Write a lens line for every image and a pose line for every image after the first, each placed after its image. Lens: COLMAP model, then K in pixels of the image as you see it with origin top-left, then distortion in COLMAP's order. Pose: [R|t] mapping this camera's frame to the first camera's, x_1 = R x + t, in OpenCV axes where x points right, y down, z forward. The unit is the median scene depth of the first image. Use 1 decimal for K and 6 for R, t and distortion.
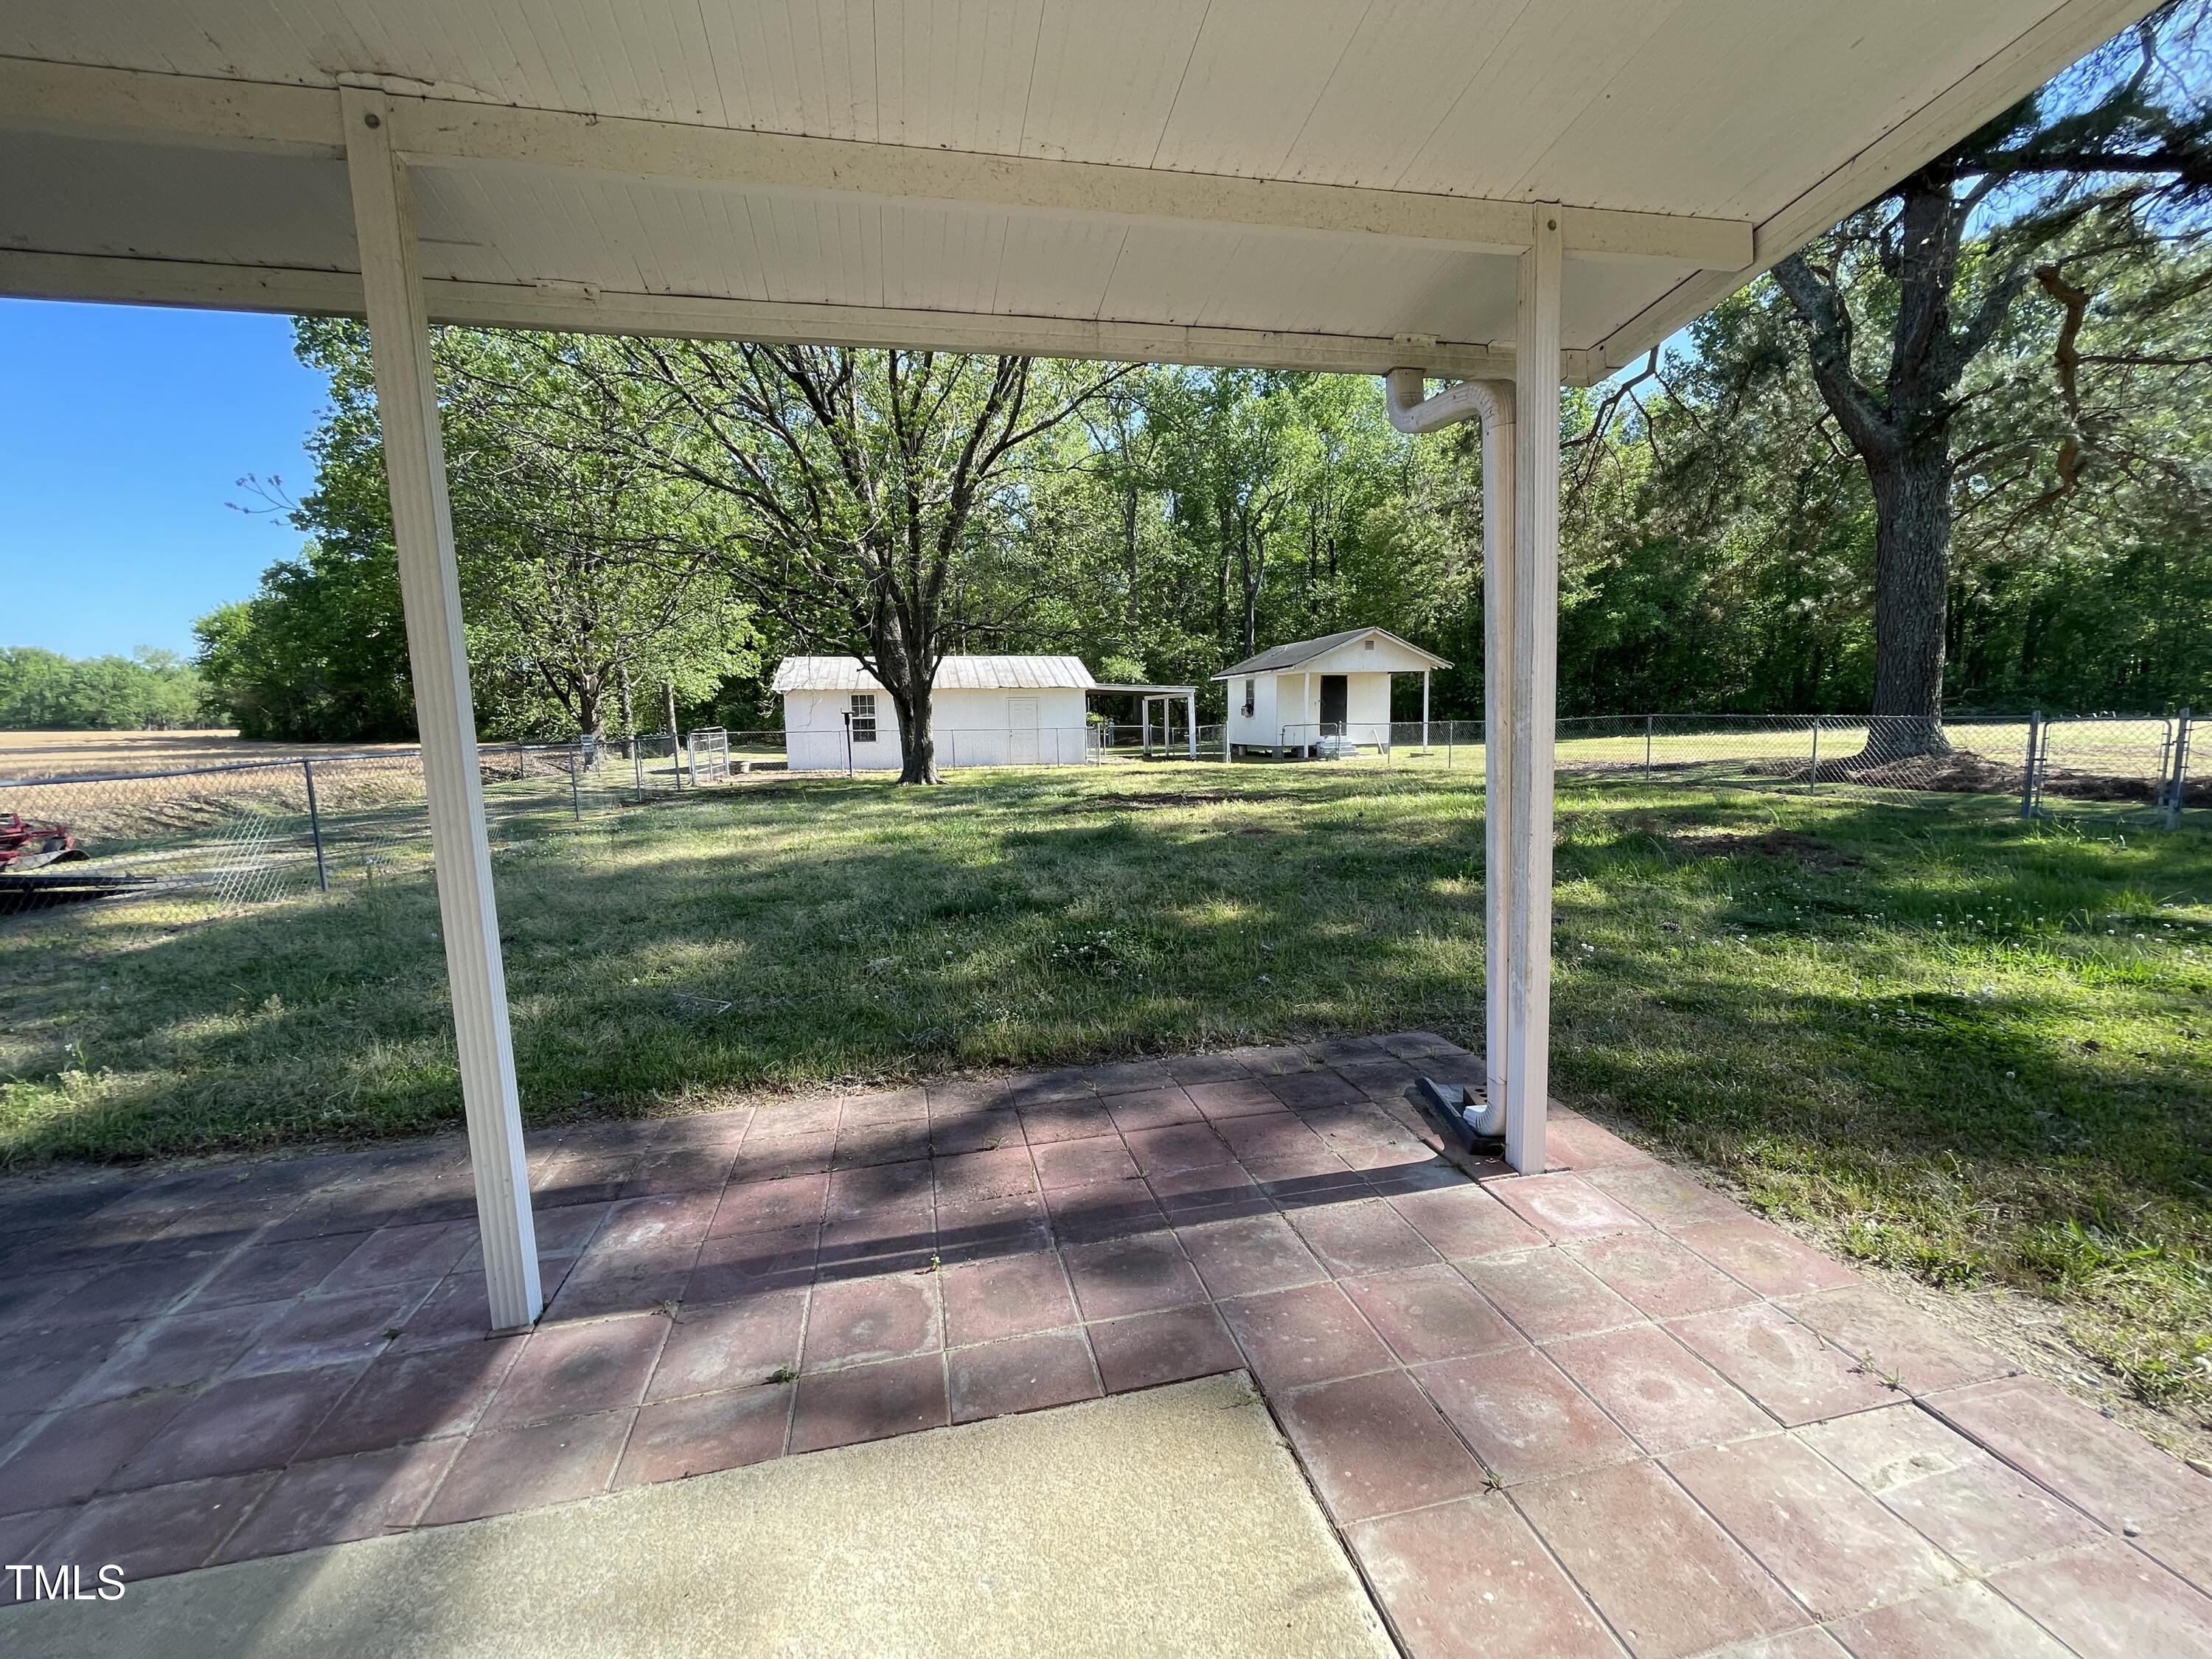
lens RADIAL K [[880.1, 0, 1130.5], [0, 880.1, 827.8], [0, 0, 1]] dist [-0.001424, -0.000194]
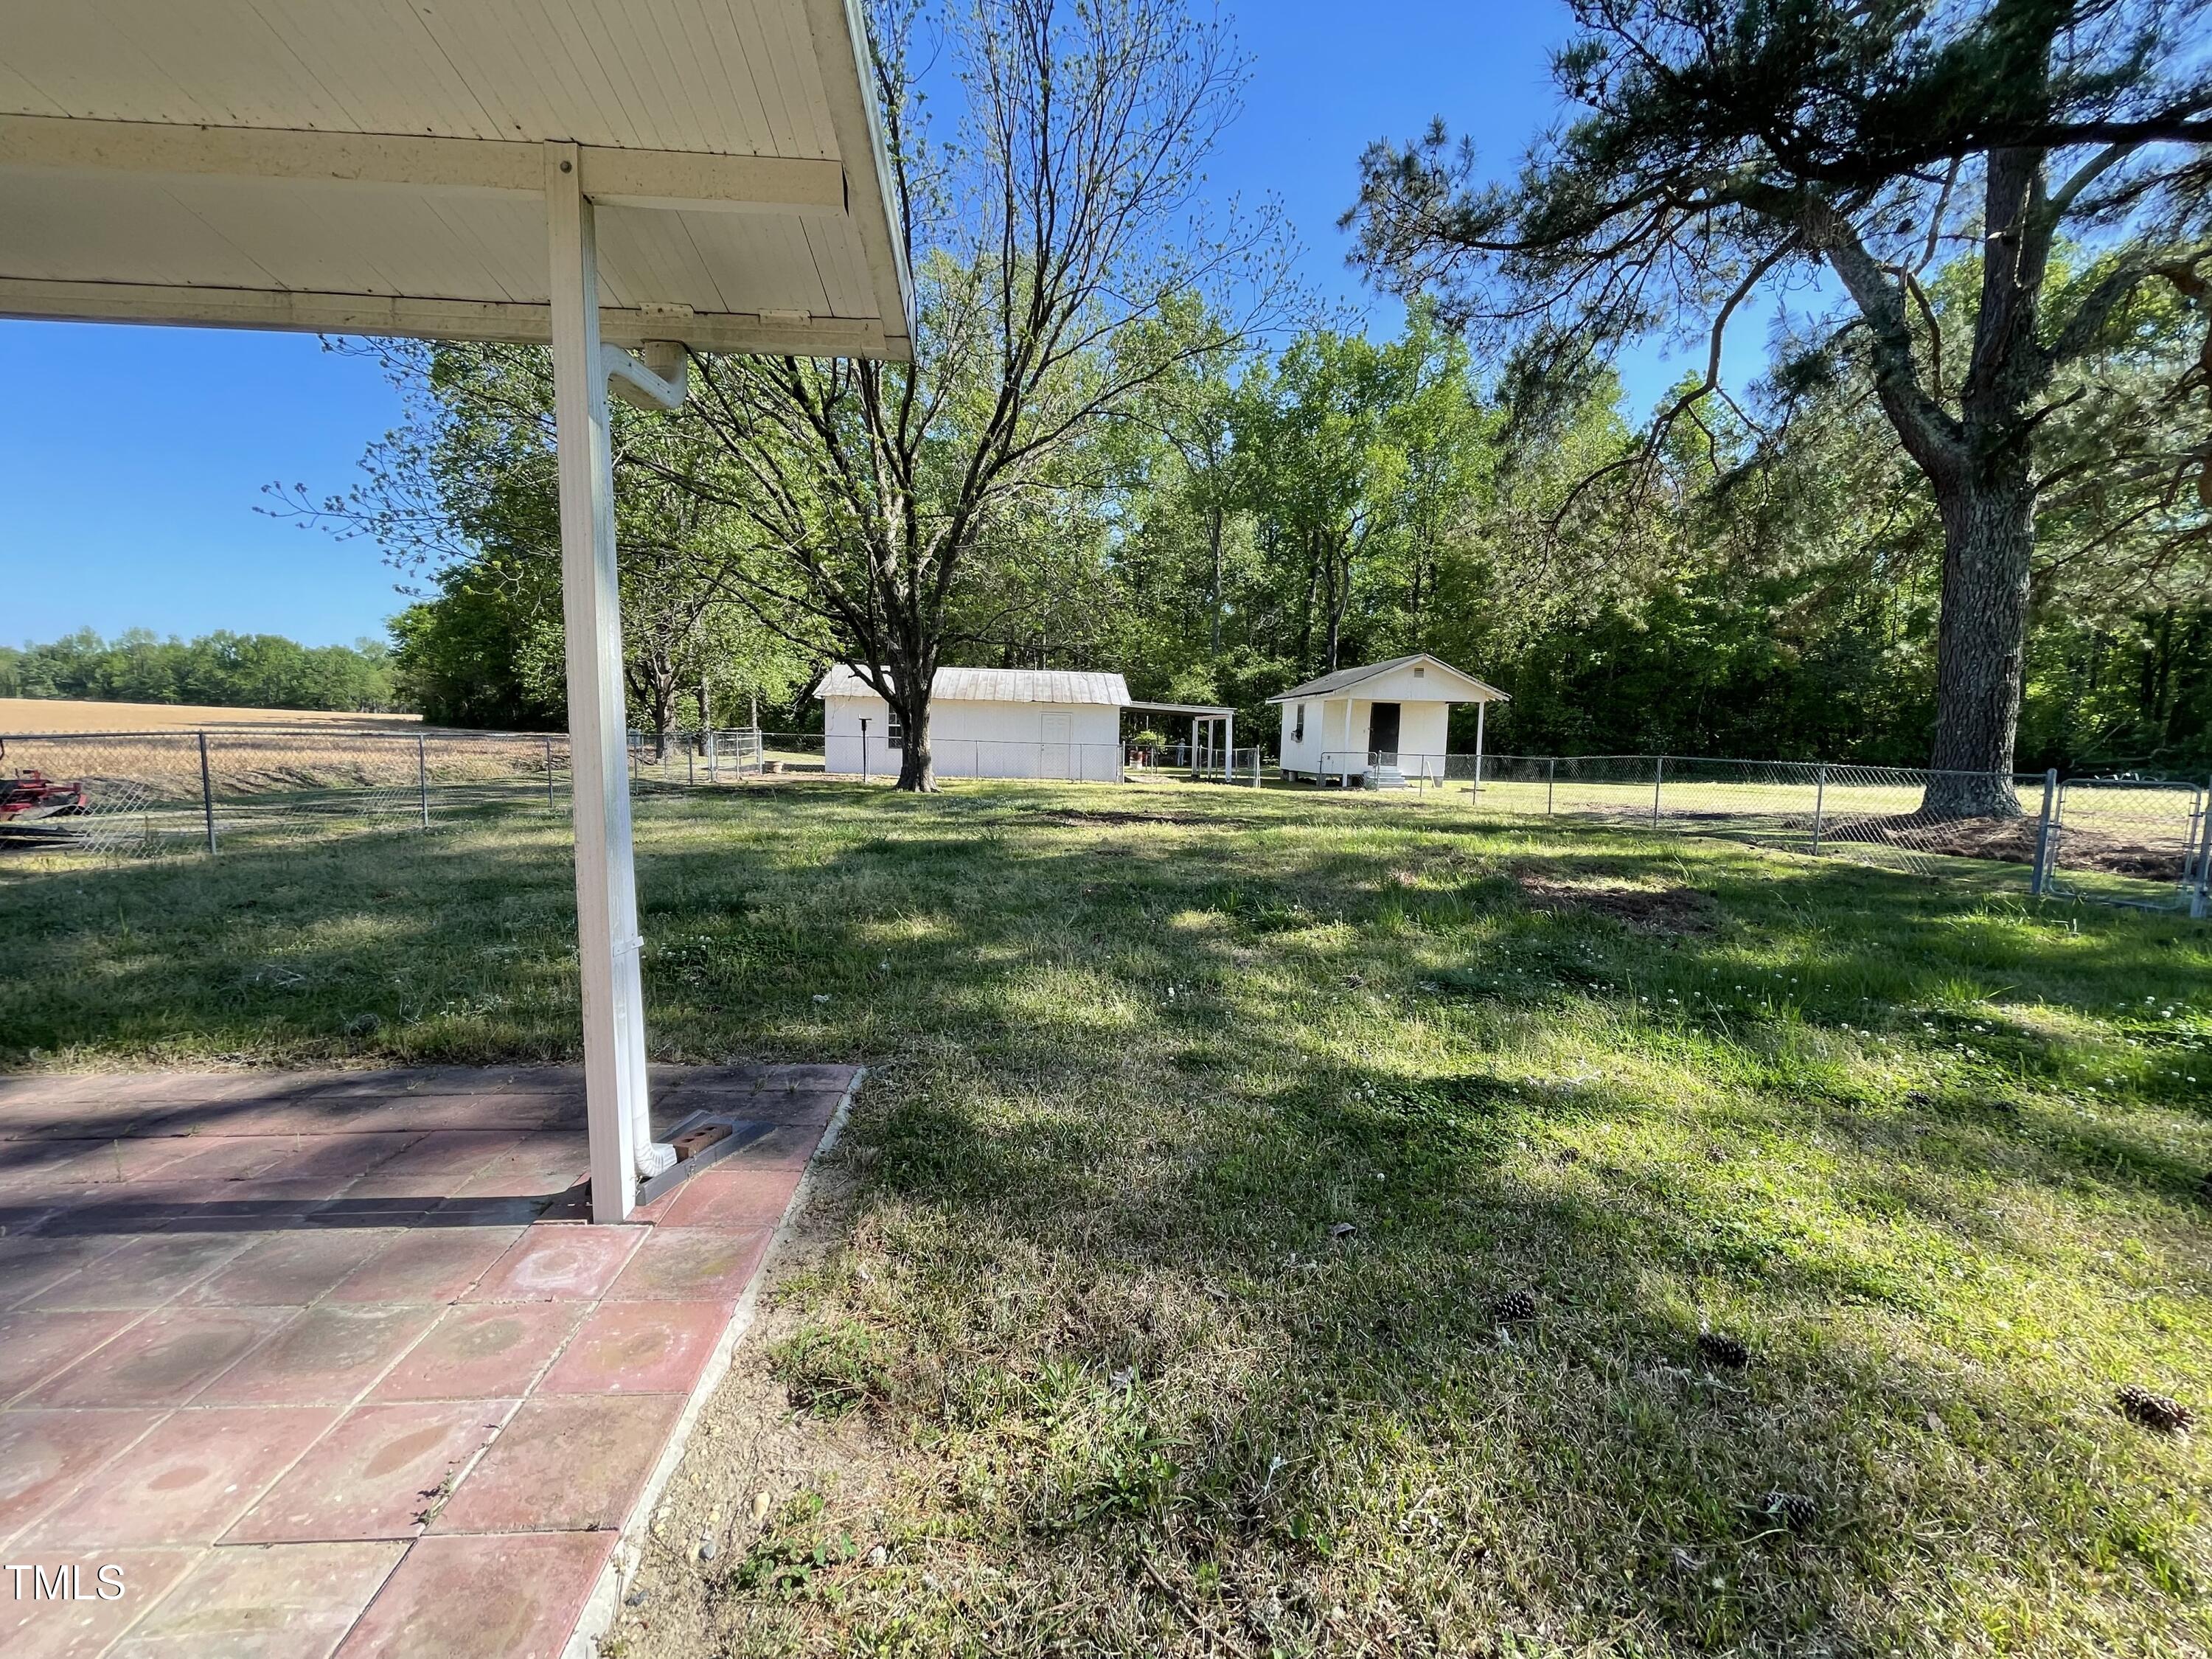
lens RADIAL K [[880.1, 0, 1095.6], [0, 880.1, 835.4], [0, 0, 1]] dist [-0.001424, -0.000194]
pose [[0.990336, 0.059056, -0.125490, 0.099881], [-0.060656, 0.998118, -0.008965, -0.002285], [0.124724, 0.016490, 0.992054, 0.015909]]
